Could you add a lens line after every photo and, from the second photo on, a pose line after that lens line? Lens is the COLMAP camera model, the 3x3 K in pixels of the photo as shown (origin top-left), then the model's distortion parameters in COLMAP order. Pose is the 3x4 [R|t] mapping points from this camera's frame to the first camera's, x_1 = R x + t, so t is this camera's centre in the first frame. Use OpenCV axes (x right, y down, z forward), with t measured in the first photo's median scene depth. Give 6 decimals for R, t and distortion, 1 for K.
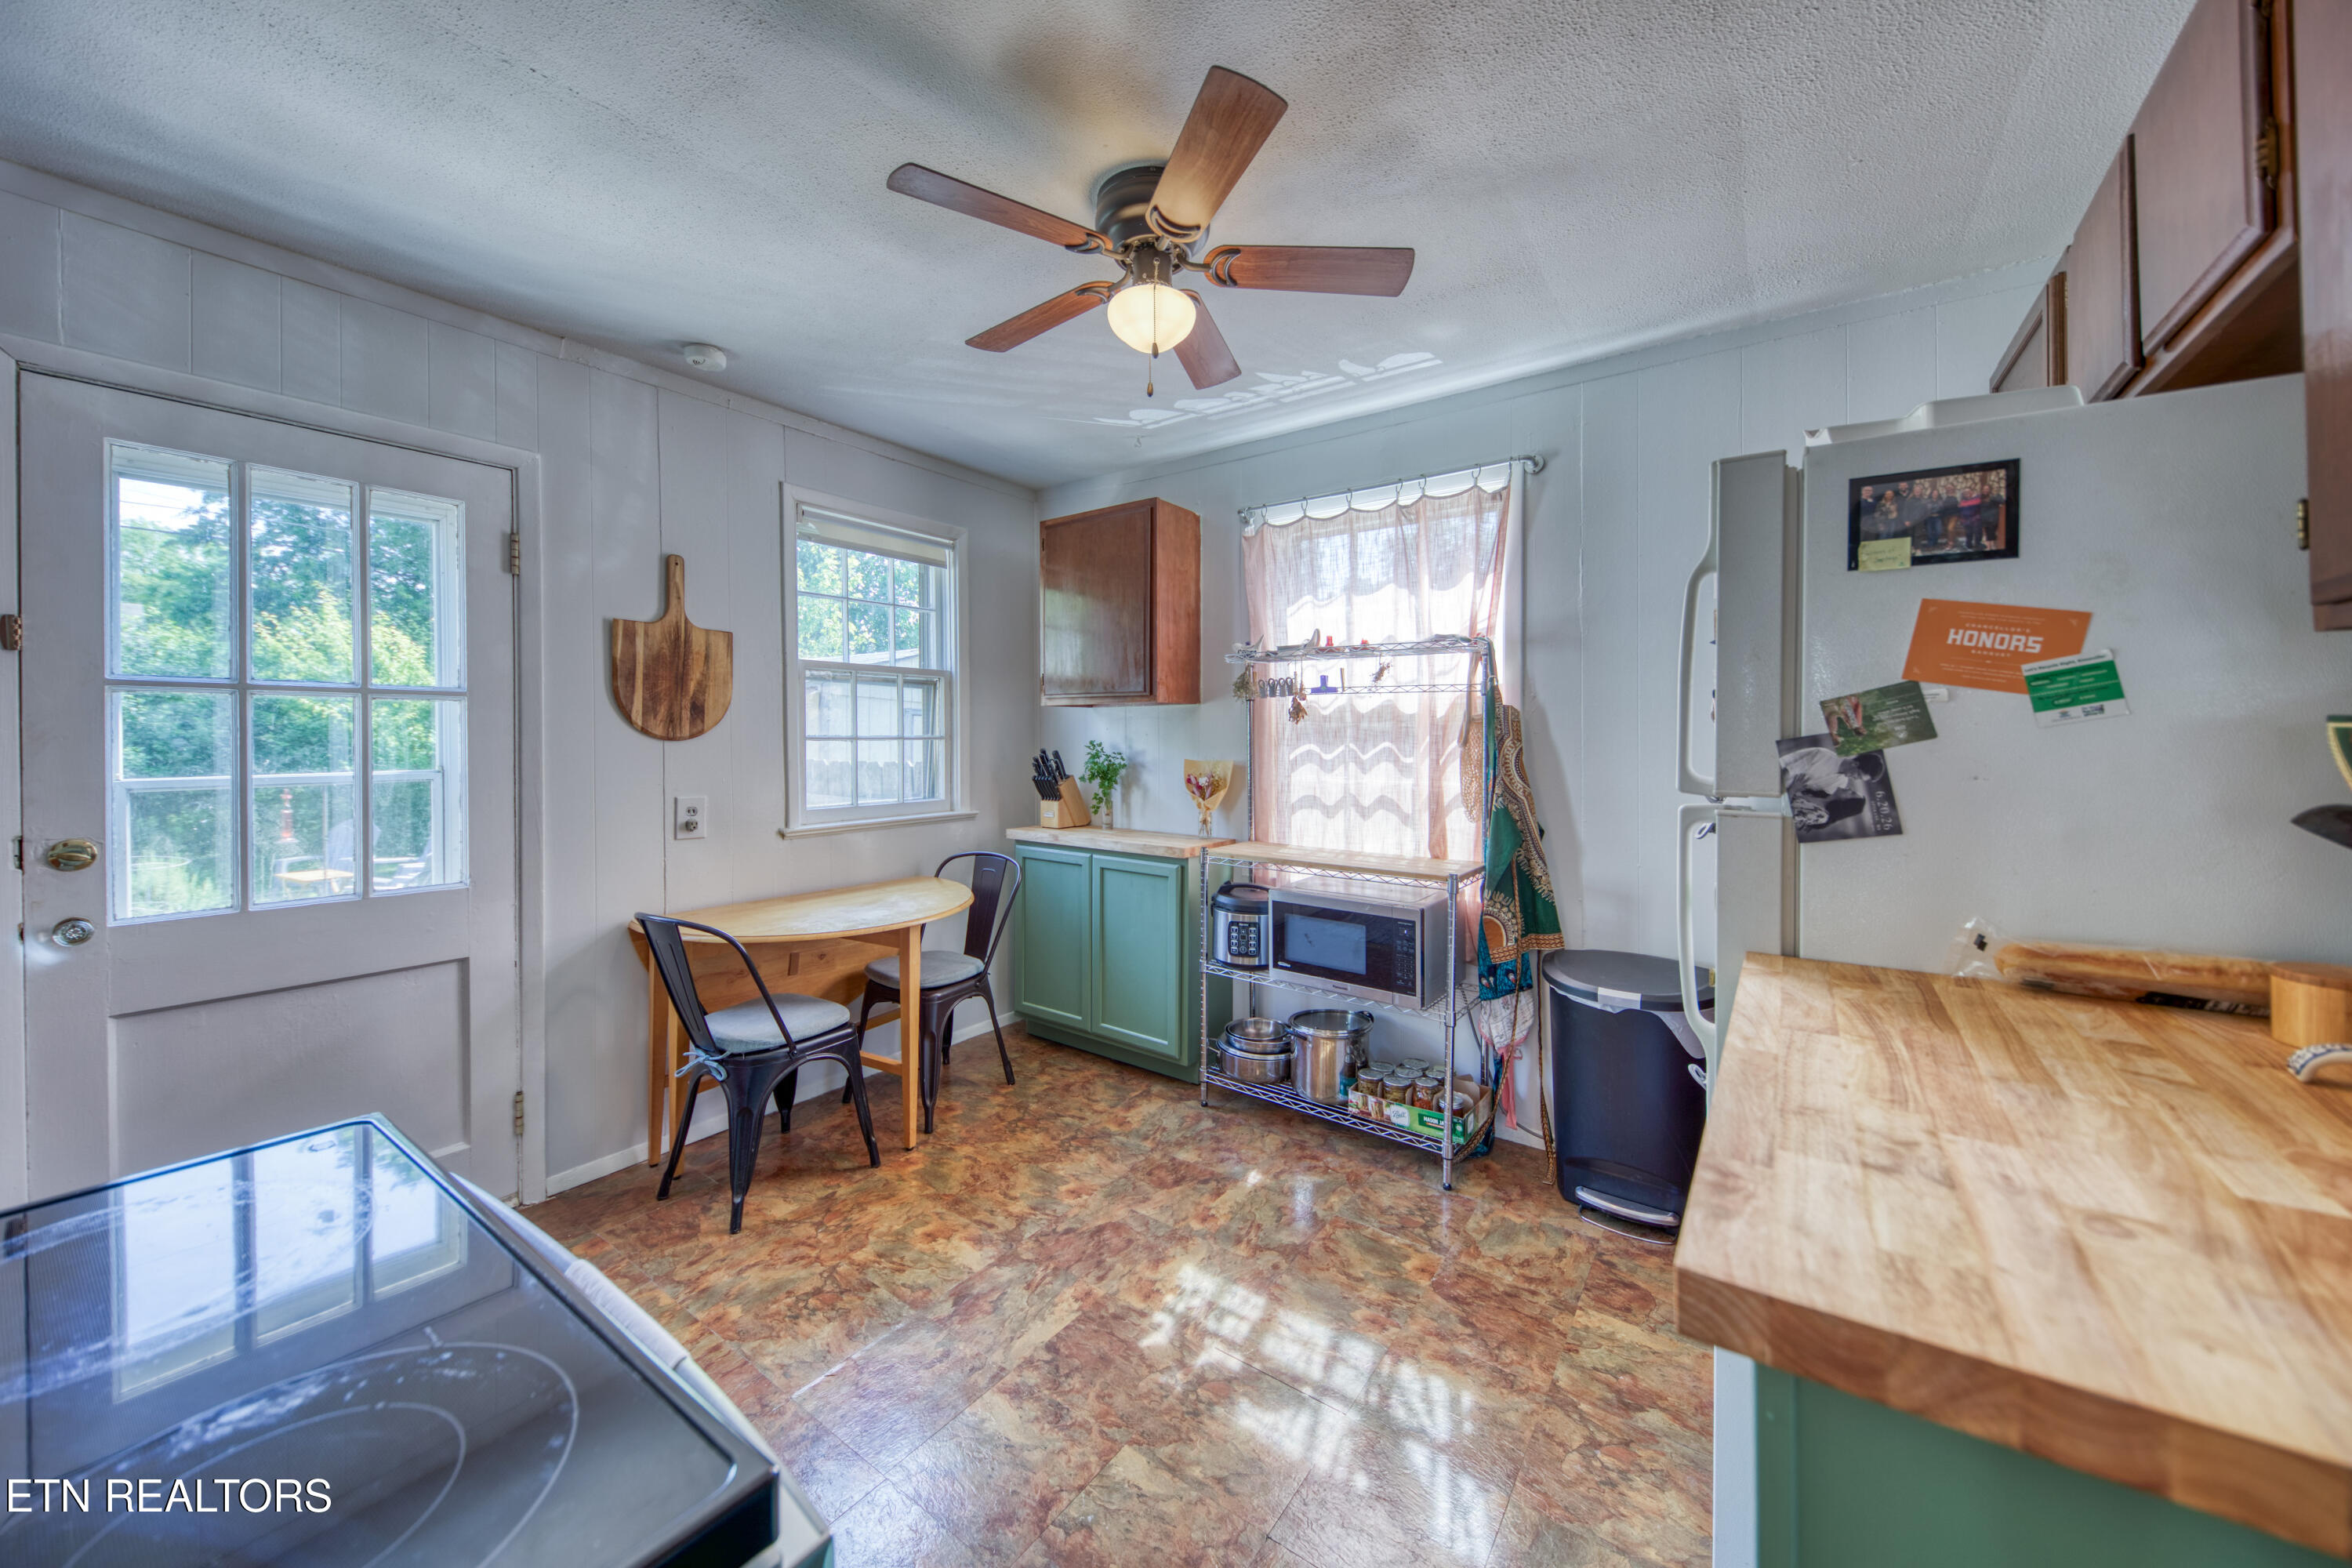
lens RADIAL K [[847.1, 0, 1175.4], [0, 847.1, 750.6], [0, 0, 1]] dist [0.000876, -0.000031]
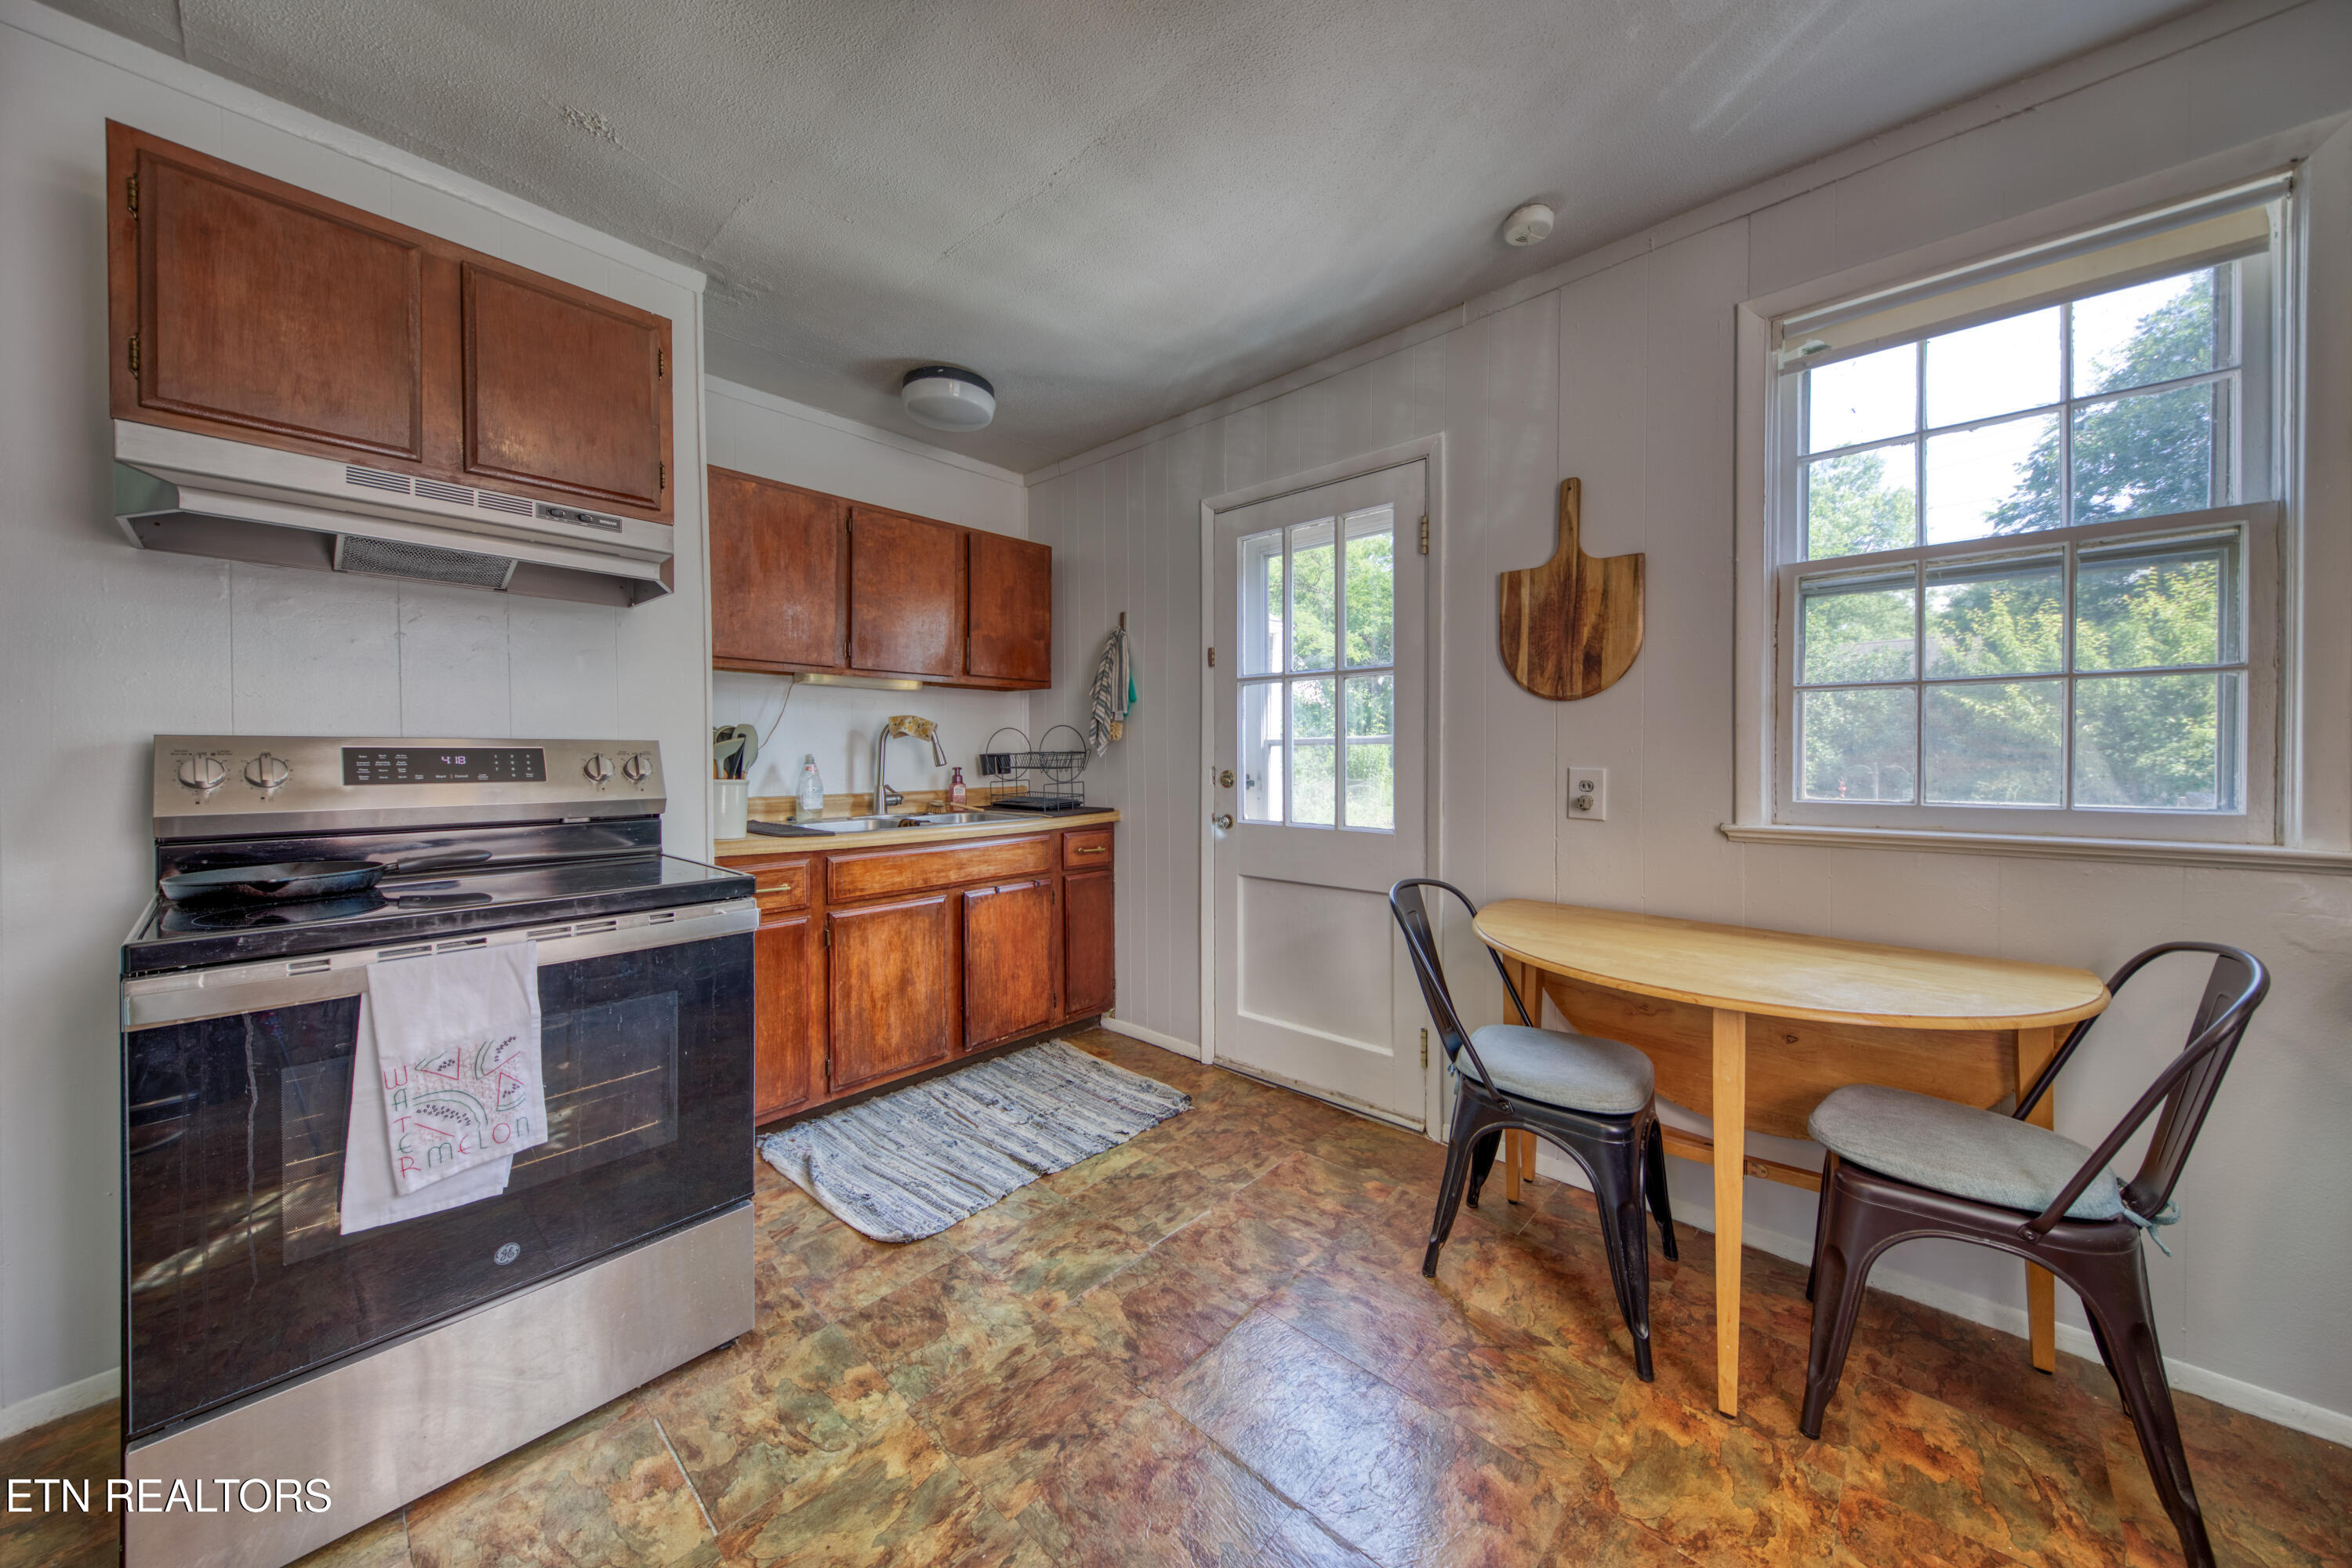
lens RADIAL K [[802.1, 0, 1172.3], [0, 802.1, 765.1], [0, 0, 1]] dist [0.033014, -0.007546]
pose [[-0.115425, 0.017184, -0.993168, 0.259217], [-0.013639, 0.999729, 0.018883, 0.042989], [0.993223, 0.015726, -0.115159, 0.711086]]
